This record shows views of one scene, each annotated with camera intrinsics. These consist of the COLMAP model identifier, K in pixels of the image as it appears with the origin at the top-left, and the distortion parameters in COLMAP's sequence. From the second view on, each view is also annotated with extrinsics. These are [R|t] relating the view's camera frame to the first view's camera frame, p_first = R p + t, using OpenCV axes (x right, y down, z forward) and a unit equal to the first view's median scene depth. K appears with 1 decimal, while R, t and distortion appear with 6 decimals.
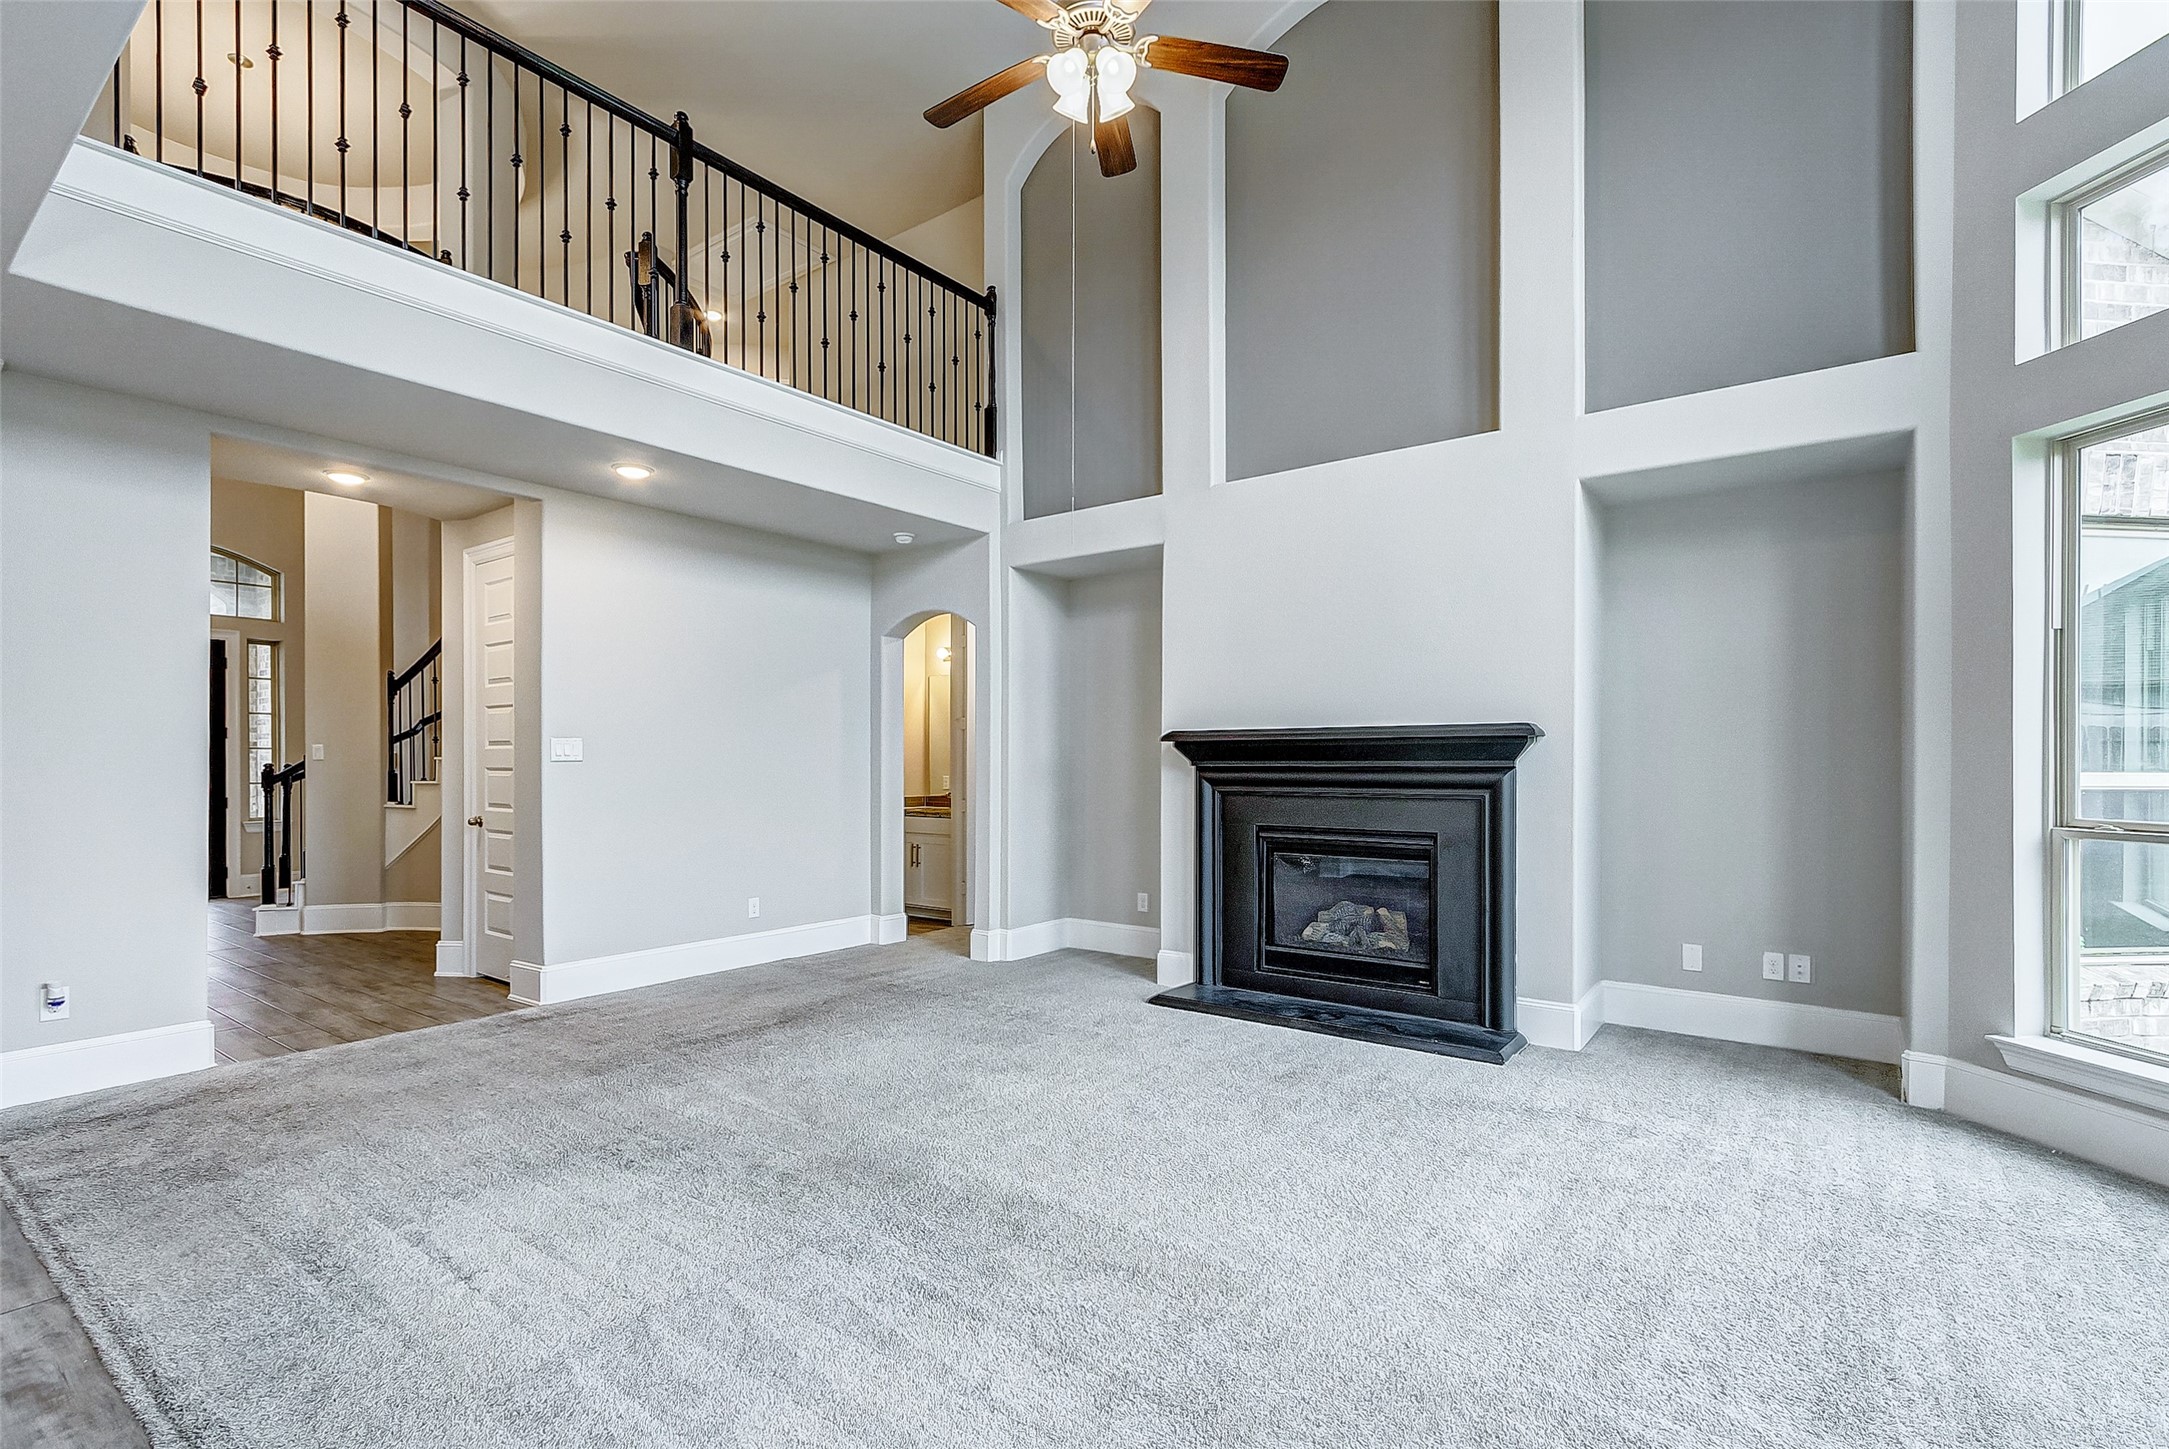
lens RADIAL K [[1001.9, 0, 1095.8], [0, 1001.9, 766.1], [0, 0, 1]] dist [0.002462, -0.000747]
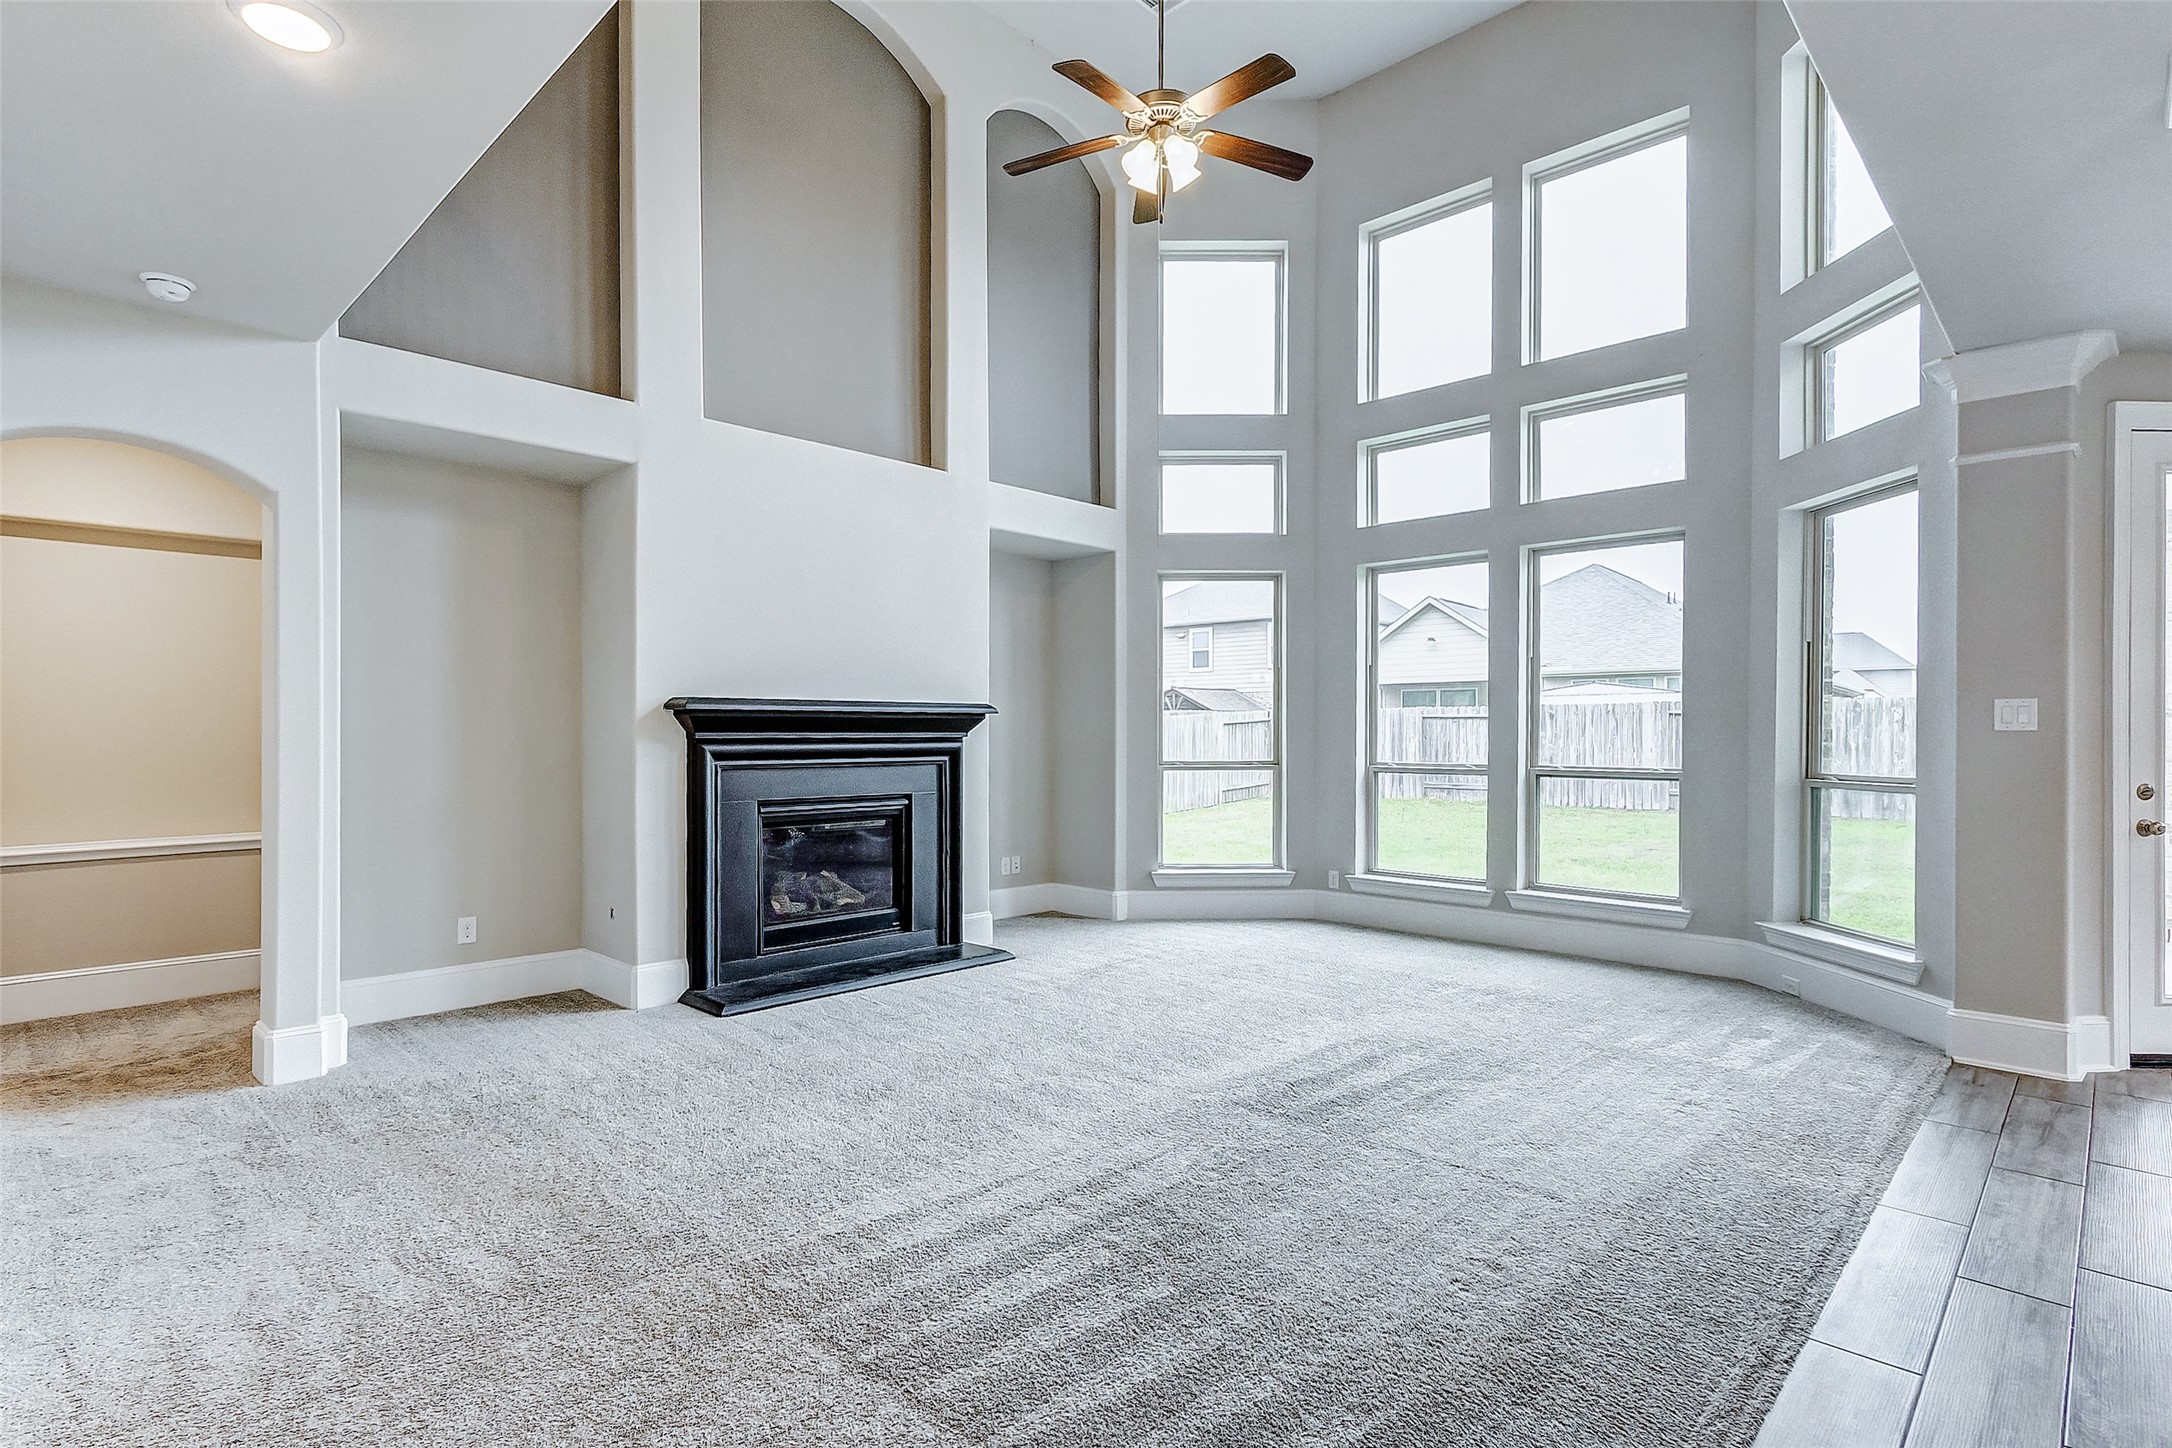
lens RADIAL K [[1038.5, 0, 1089.5], [0, 1038.5, 732.1], [0, 0, 1]] dist [0.002262, 0.001952]
pose [[0.140222, -0.000205, 0.990120, -0.783361], [0.002534, 0.999997, -0.000151, -0.004632], [-0.990117, 0.002530, 0.140222, 0.572104]]
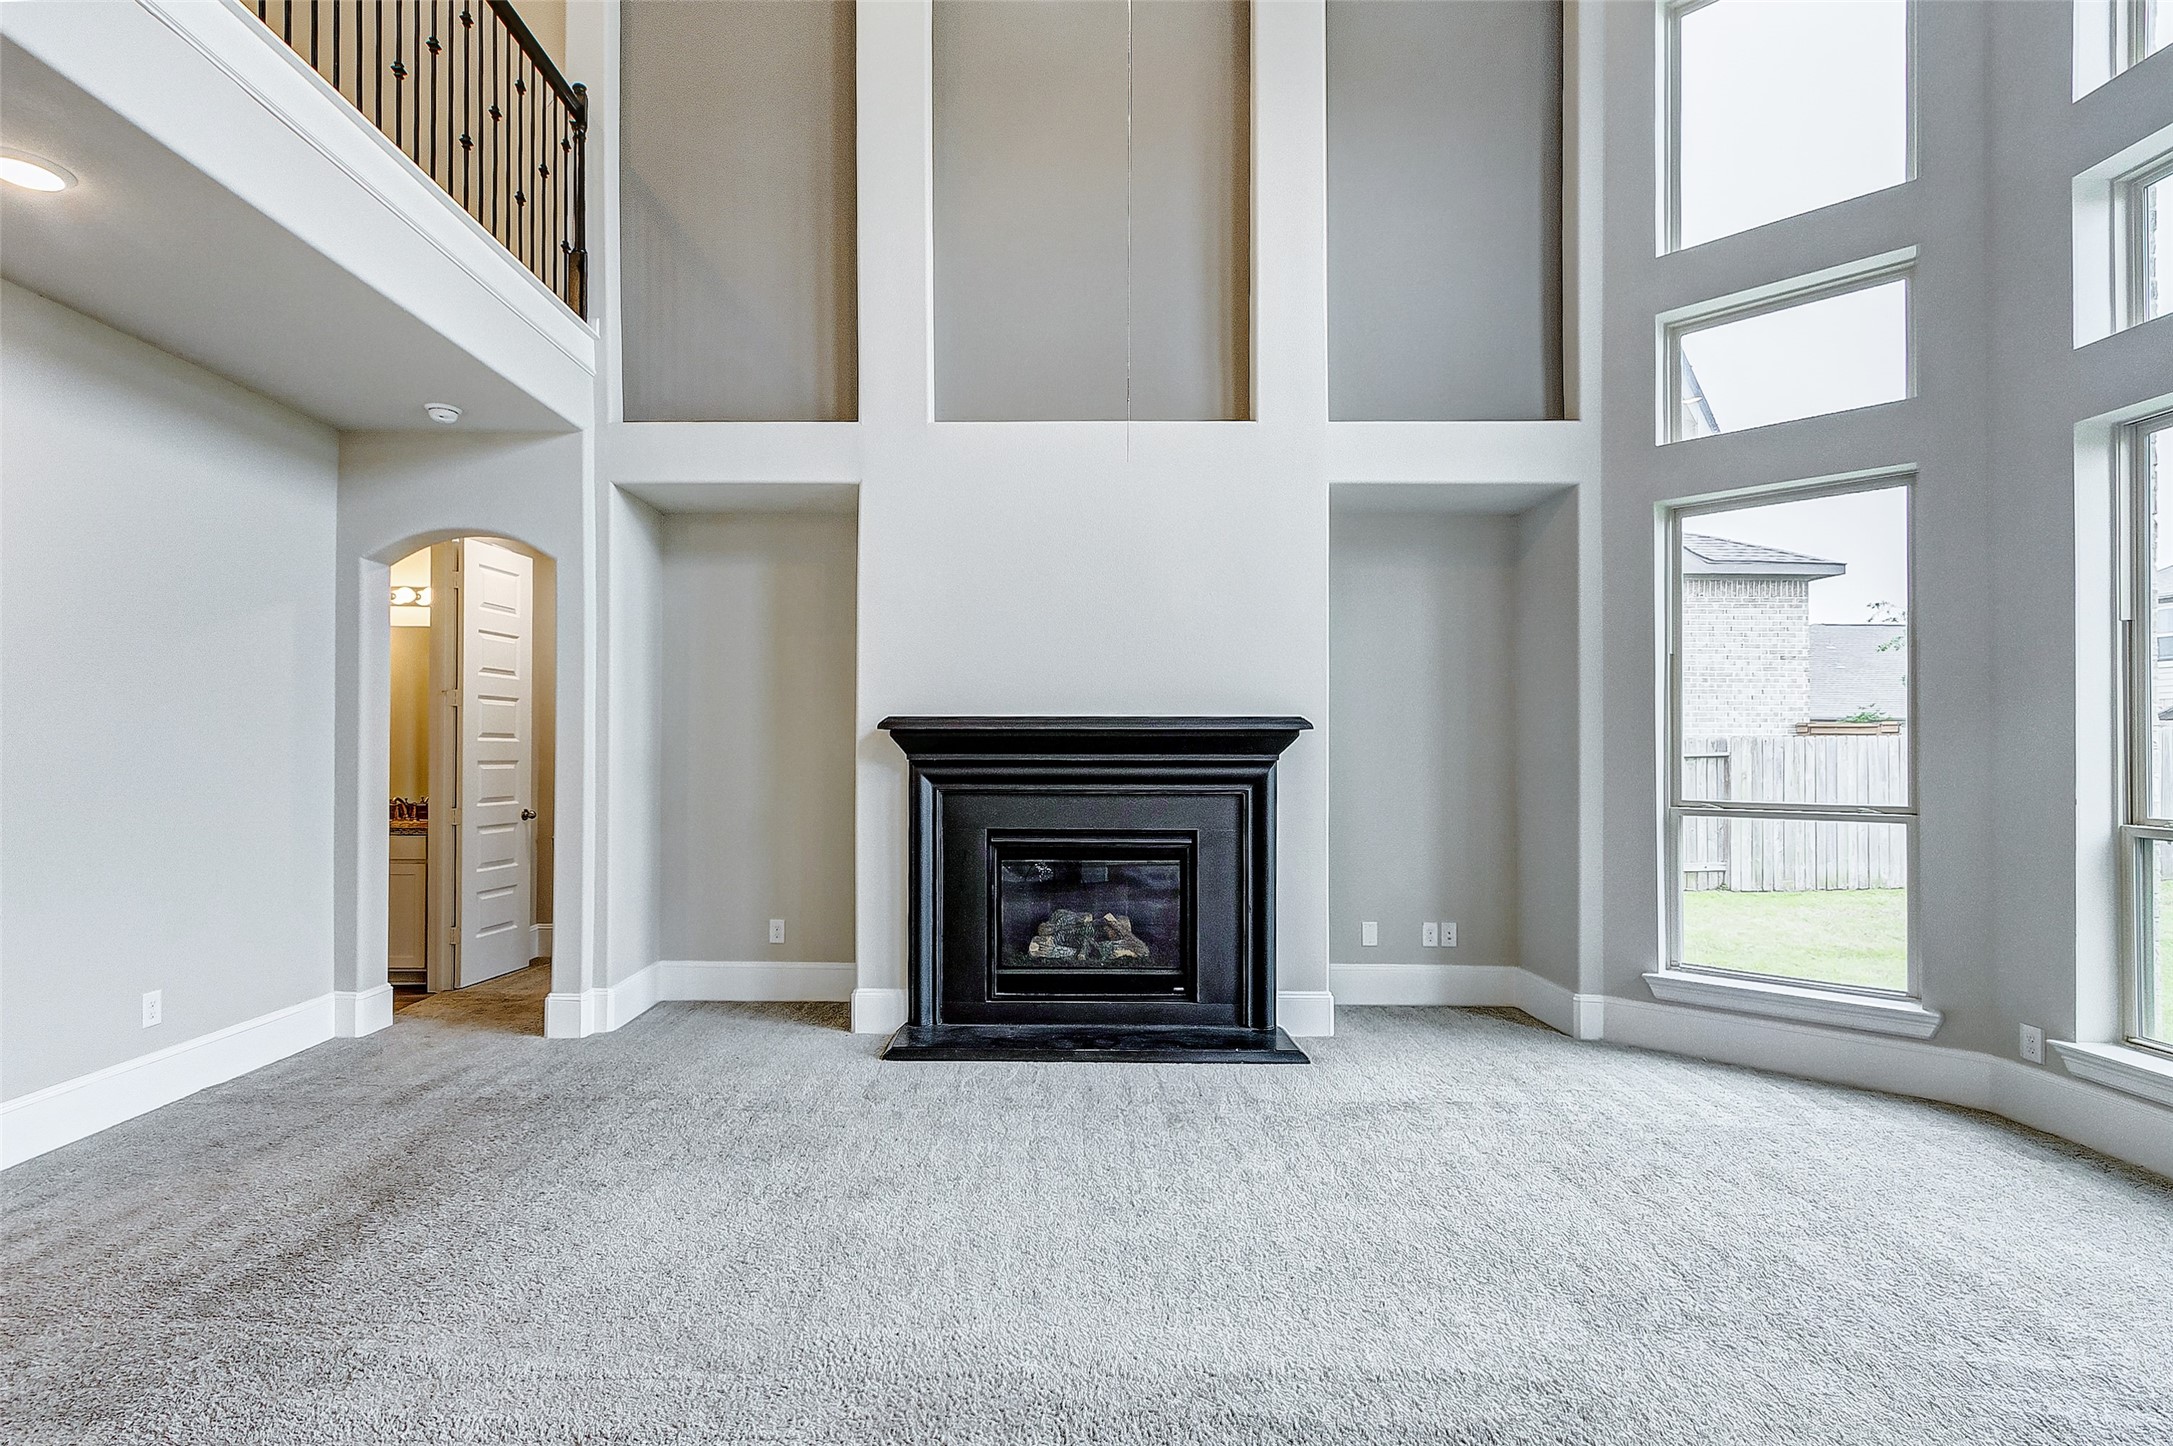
lens RADIAL K [[1039.0, 0, 1048.0], [0, 1039.0, 748.0], [0, 0, 1]] dist [0.002262, 0.001952]
pose [[0.809179, 0.005297, 0.587539, -0.328985], [-0.000373, 0.999964, -0.008501, -0.002599], [-0.587563, 0.006659, 0.809151, 0.260828]]
